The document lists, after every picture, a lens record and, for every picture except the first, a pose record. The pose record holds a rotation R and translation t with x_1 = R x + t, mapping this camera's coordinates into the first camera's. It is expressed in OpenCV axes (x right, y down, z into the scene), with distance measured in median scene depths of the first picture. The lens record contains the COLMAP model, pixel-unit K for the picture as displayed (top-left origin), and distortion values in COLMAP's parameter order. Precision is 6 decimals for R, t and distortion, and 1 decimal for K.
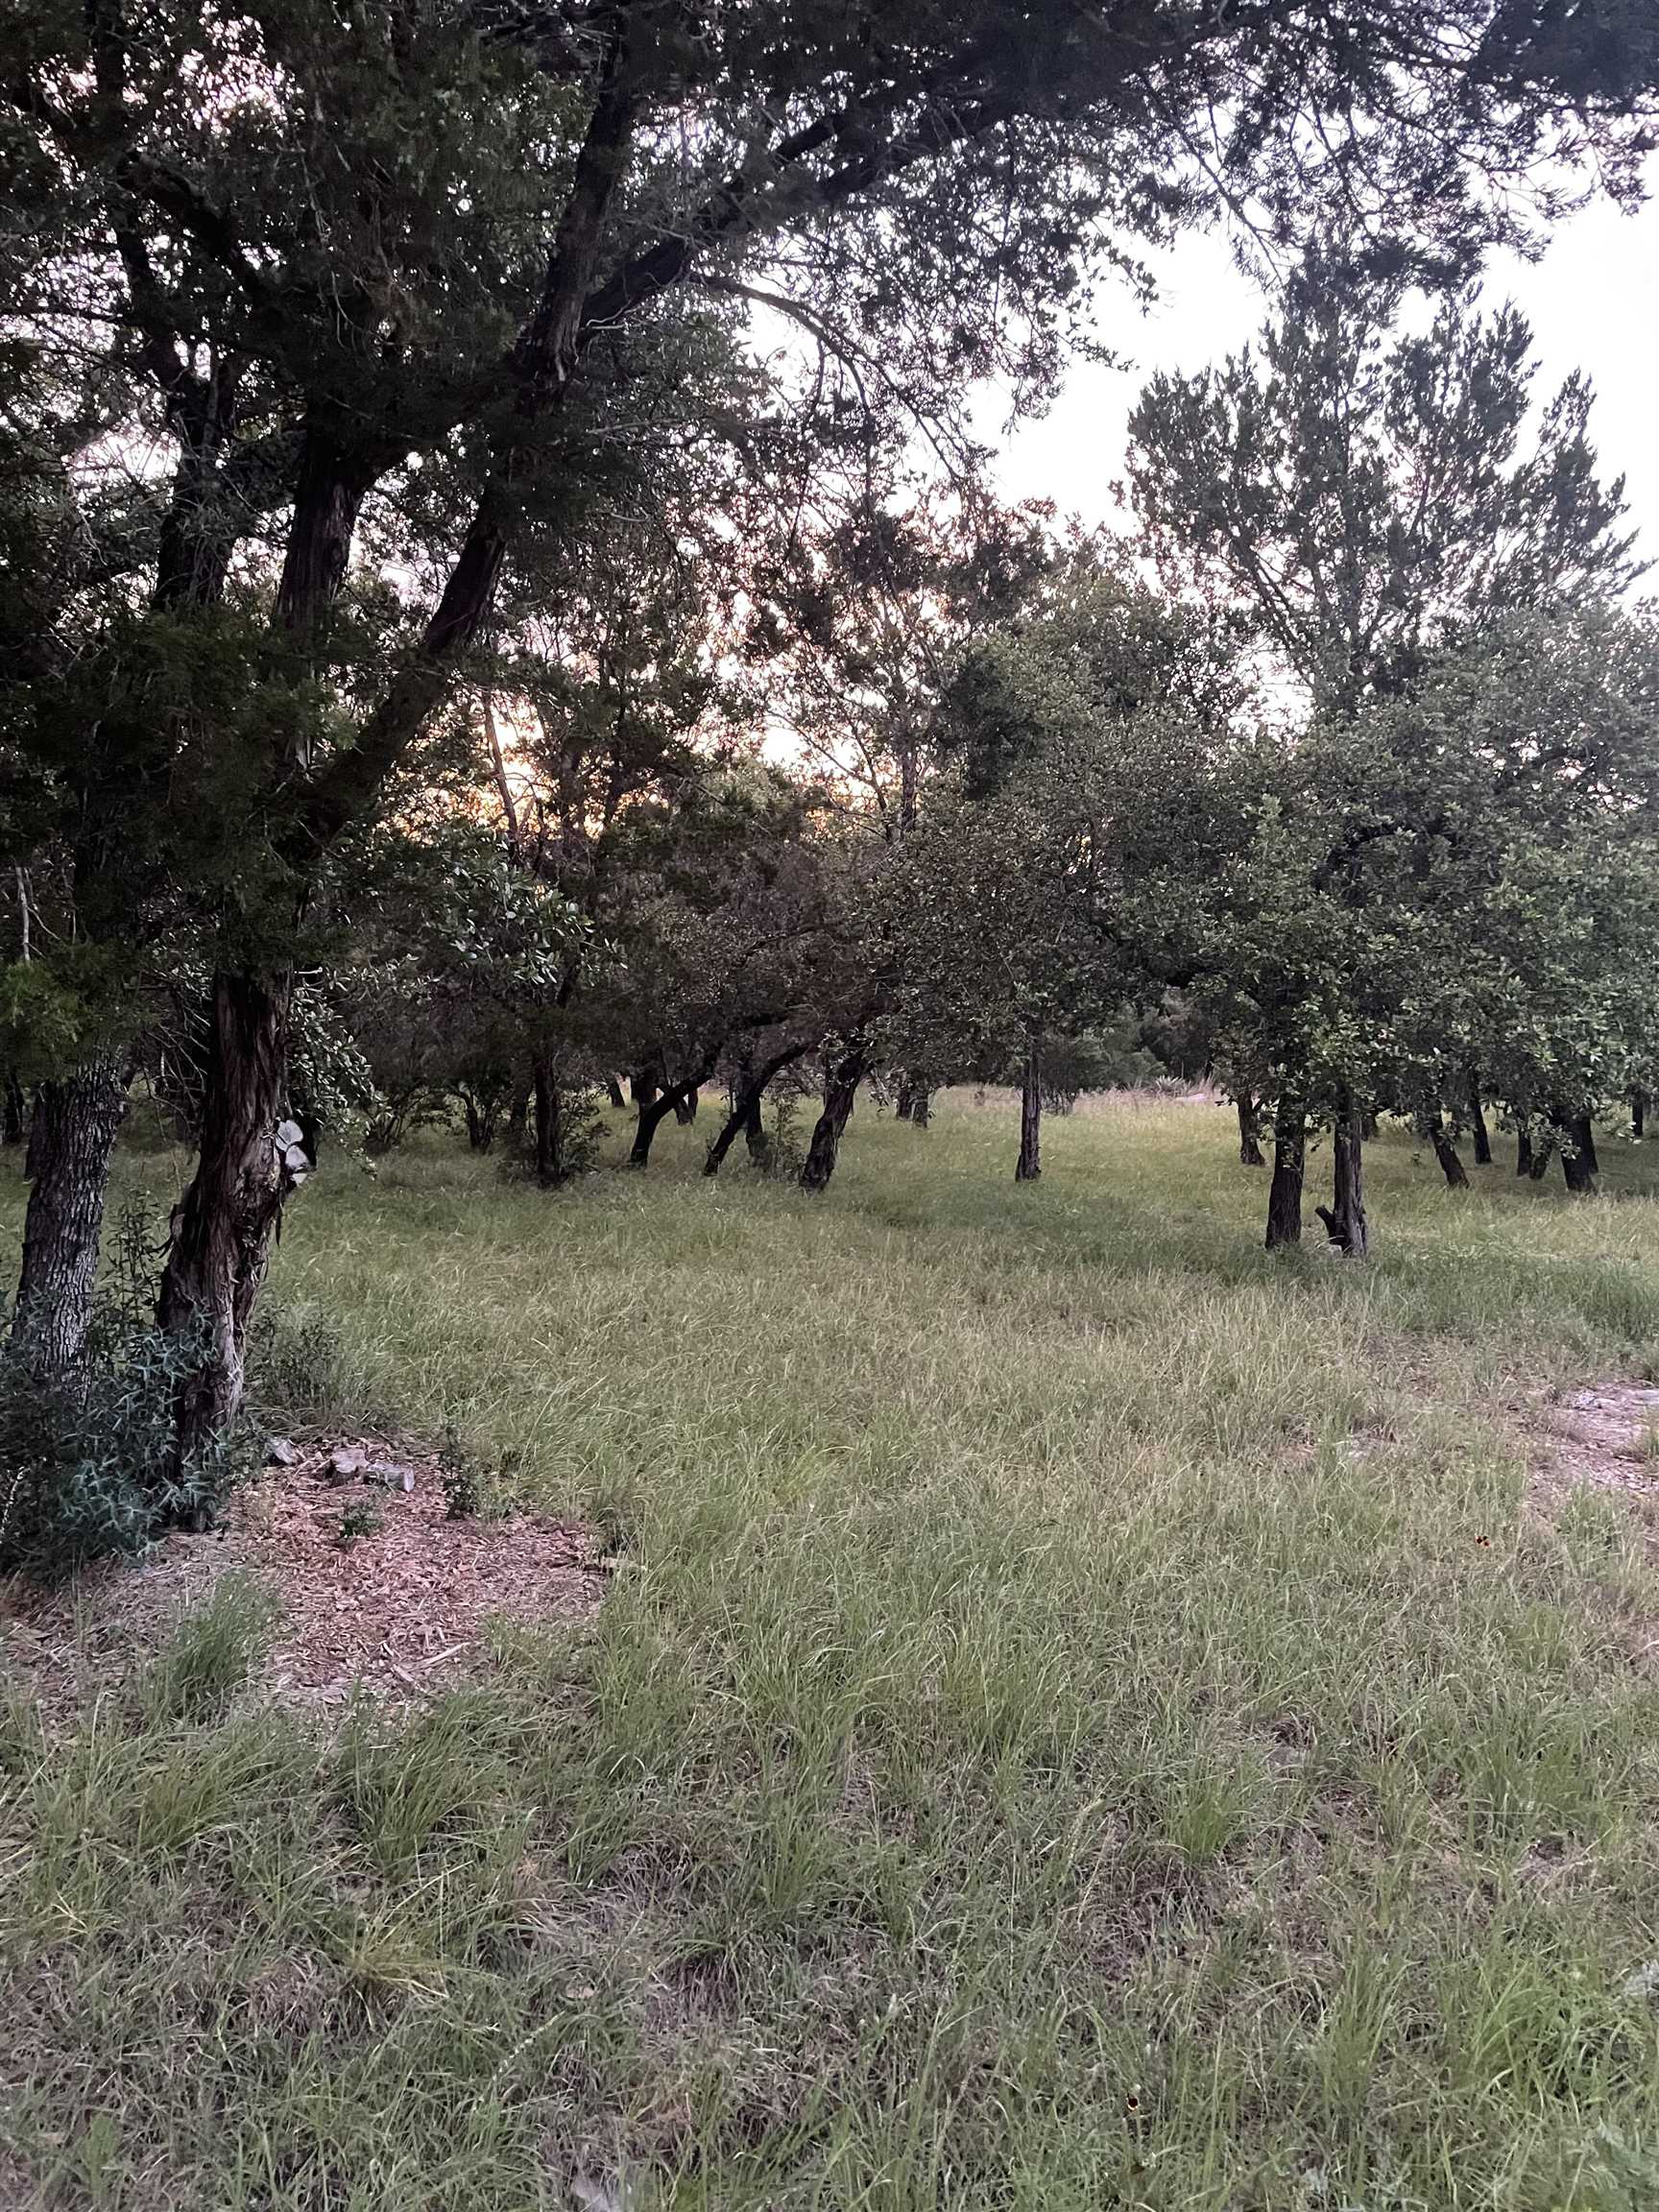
lens RADIAL K [[1666.6, 0, 828.3], [0, 1666.6, 1103.6], [0, 0, 1]] dist [0.070776, -0.100980]
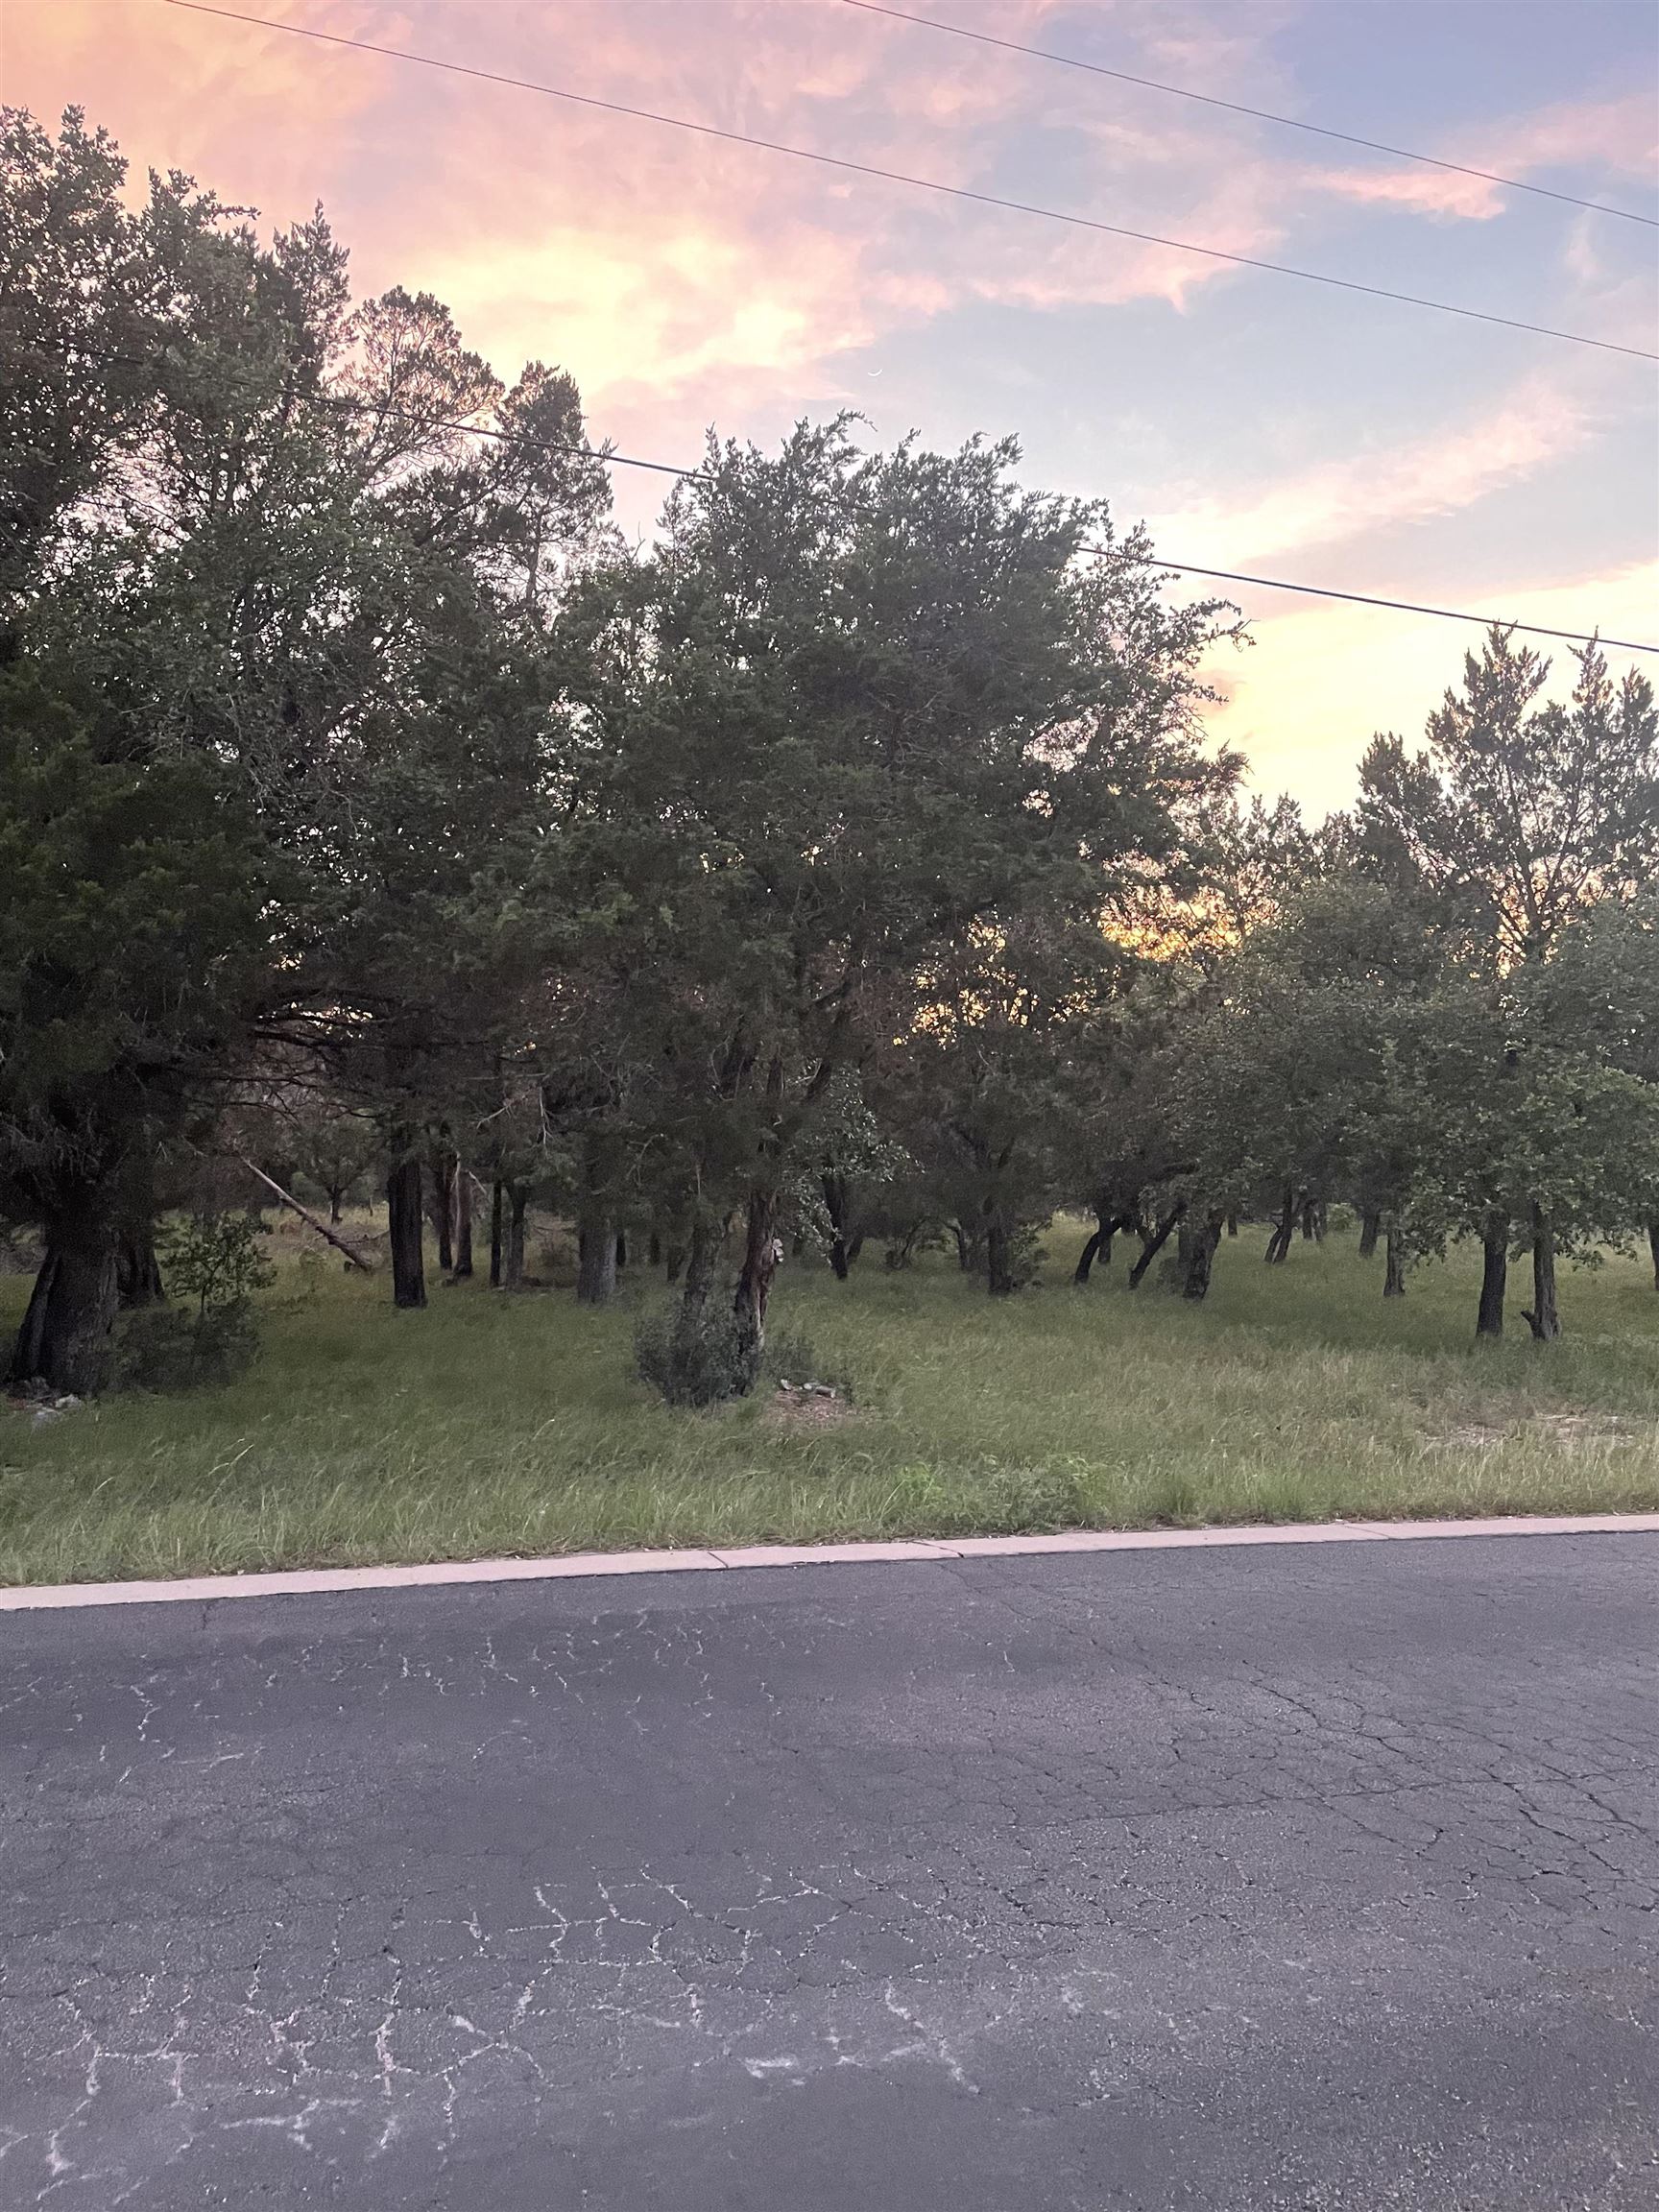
lens RADIAL K [[1666.6, 0, 833.6], [0, 1666.6, 1086.9], [0, 0, 1]] dist [0.070776, -0.100980]
pose [[0.945569, -0.028528, -0.324168, 0.412942], [-0.000581, 0.996000, -0.089349, 0.004174], [0.325420, 0.084674, 0.941771, -0.982576]]
